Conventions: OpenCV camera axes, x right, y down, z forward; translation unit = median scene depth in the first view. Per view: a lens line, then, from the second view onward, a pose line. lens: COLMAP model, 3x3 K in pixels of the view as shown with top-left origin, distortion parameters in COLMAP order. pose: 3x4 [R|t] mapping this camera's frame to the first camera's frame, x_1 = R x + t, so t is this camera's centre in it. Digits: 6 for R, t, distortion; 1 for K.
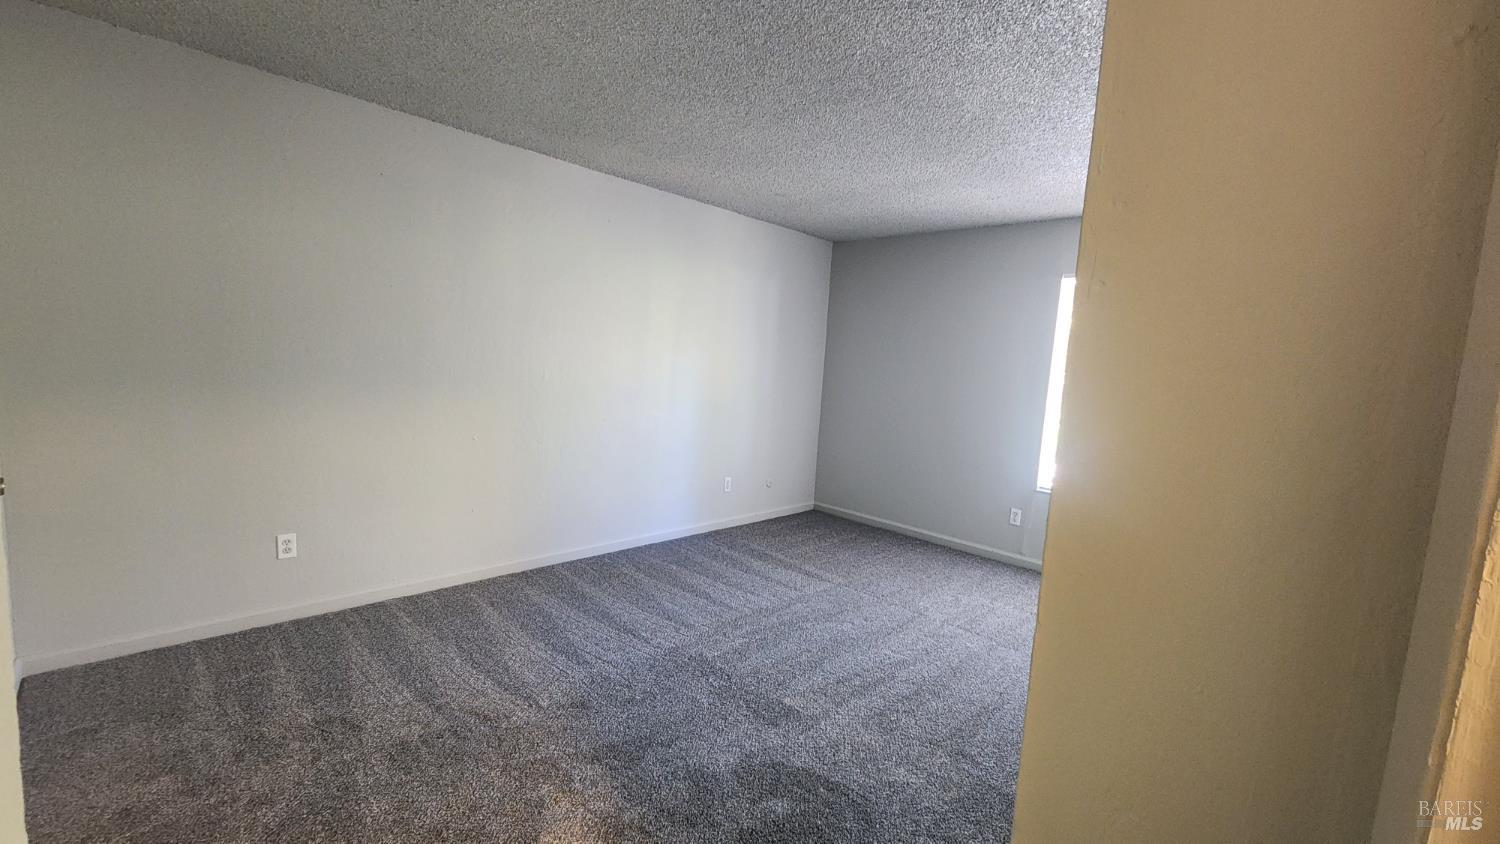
lens RADIAL K [[615.0, 0, 748.8], [0, 615.0, 426.1], [0, 0, 1]] dist [0.001794, 0.000525]
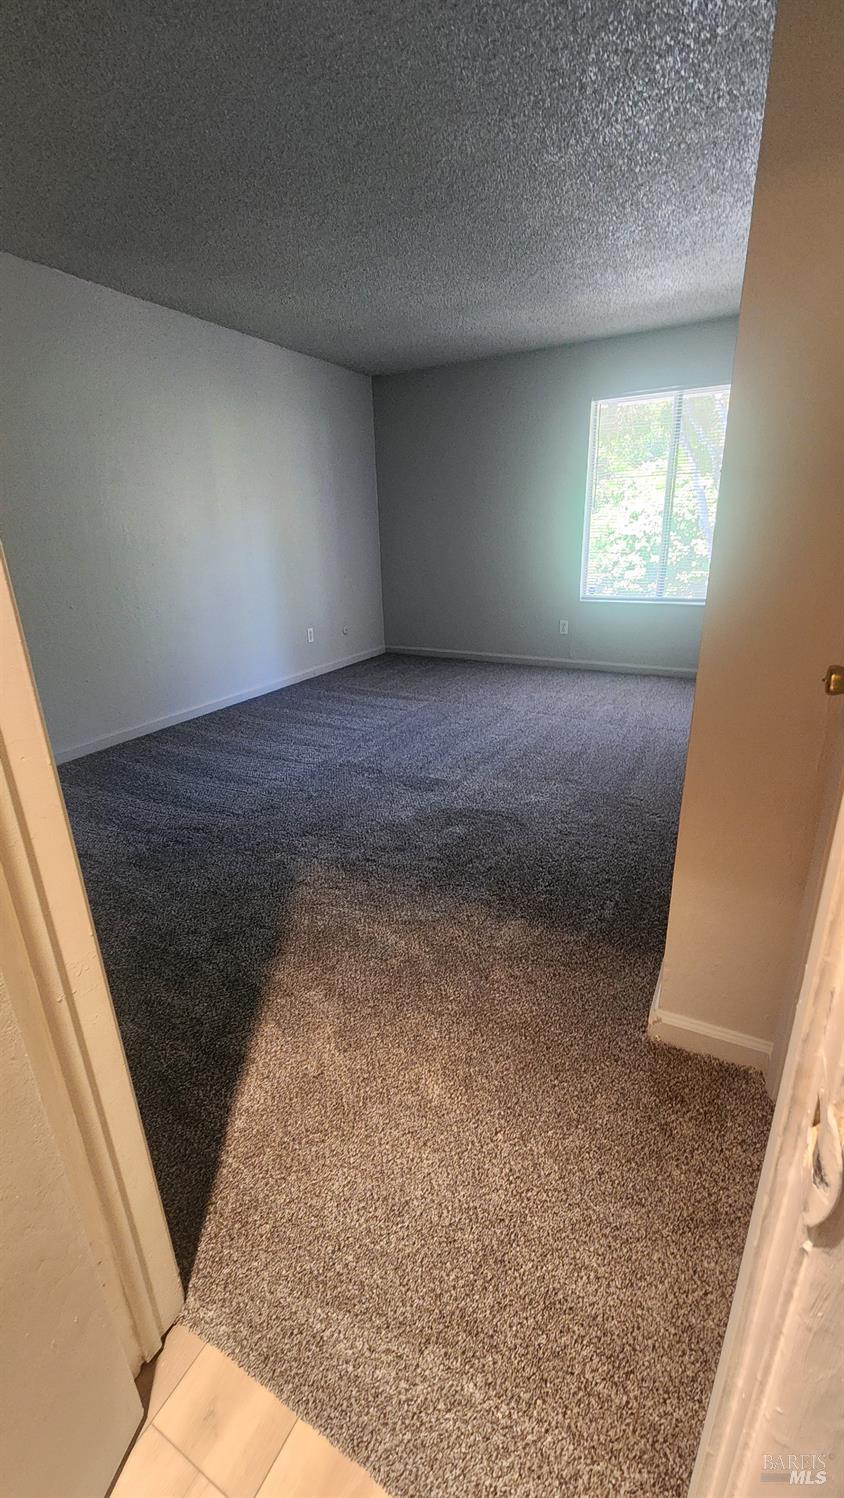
lens RADIAL K [[614.2, 0, 422.0], [0, 614.2, 749.0], [0, 0, 1]] dist [0.001794, 0.000525]
pose [[0.960377, -0.172593, 0.218831, -0.205913], [0.115267, 0.960849, 0.251959, 0.069137], [-0.253750, -0.216752, 0.942672, -0.153135]]
